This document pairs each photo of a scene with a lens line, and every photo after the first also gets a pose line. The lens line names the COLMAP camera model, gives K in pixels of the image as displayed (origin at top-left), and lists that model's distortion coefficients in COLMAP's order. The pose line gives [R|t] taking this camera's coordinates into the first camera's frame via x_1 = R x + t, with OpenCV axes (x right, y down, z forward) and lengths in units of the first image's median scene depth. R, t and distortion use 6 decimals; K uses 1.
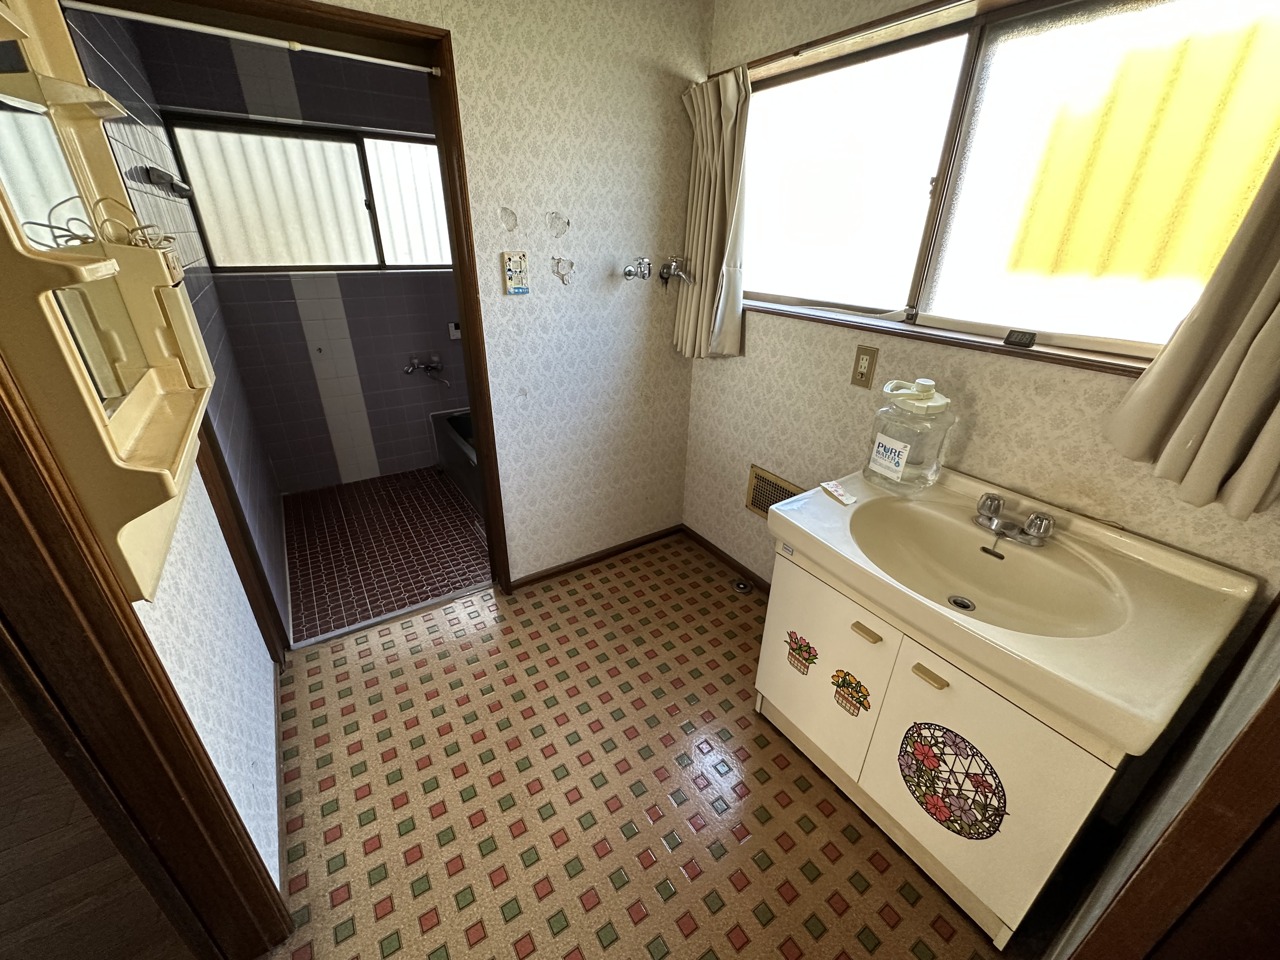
lens RADIAL K [[513.1, 0, 639.9], [0, 513.1, 480.0], [0, 0, 1]] dist [-0.003778, 0.001002]
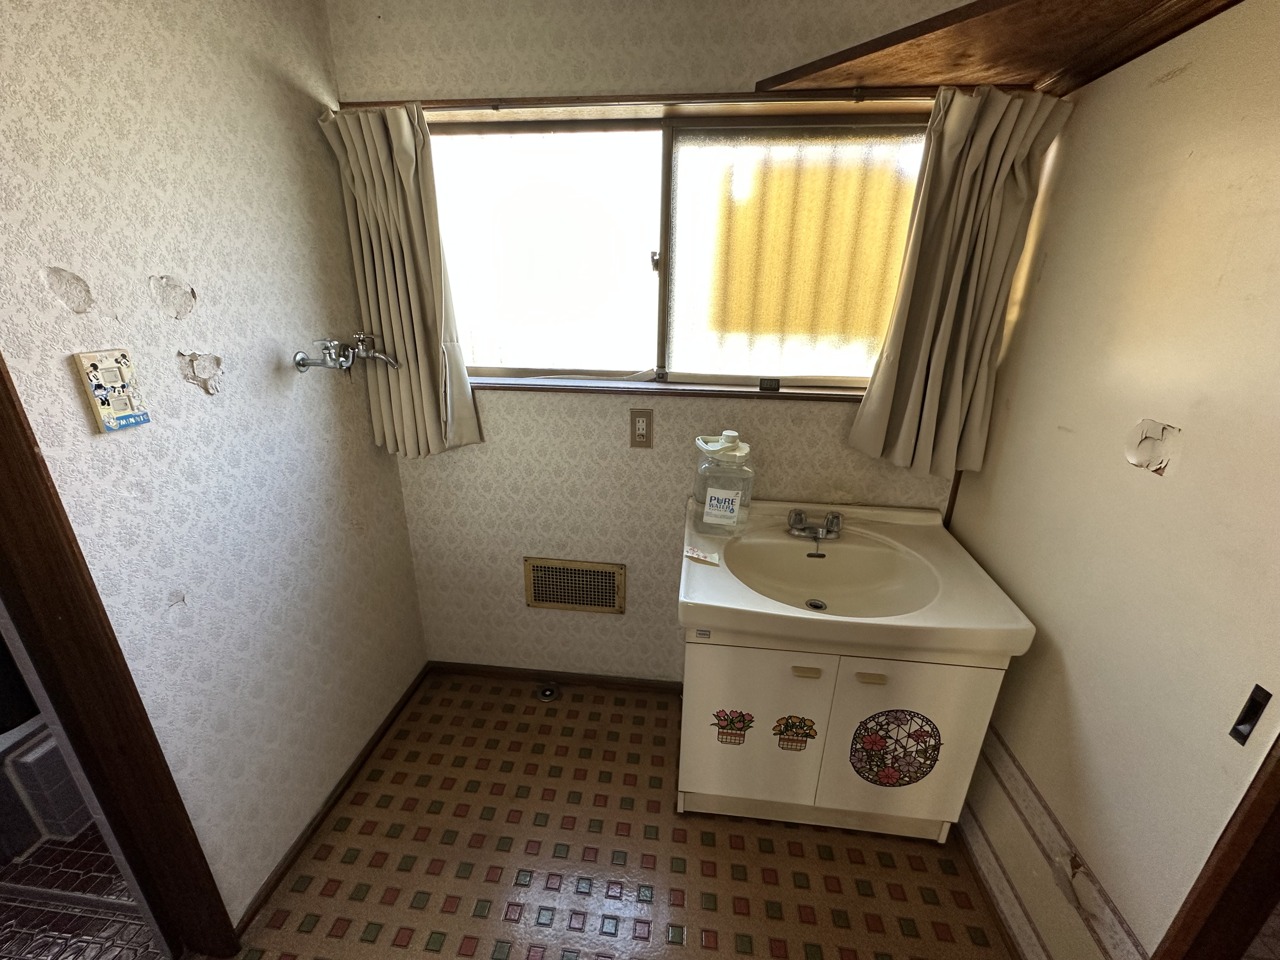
lens RADIAL K [[513.1, 0, 639.9], [0, 513.1, 480.0], [0, 0, 1]] dist [-0.003778, 0.001002]
pose [[0.639843, -0.273981, 0.718008, -0.296734], [0.331744, 0.941228, 0.063529, -0.177300], [-0.693215, 0.197546, 0.693130, 0.298767]]
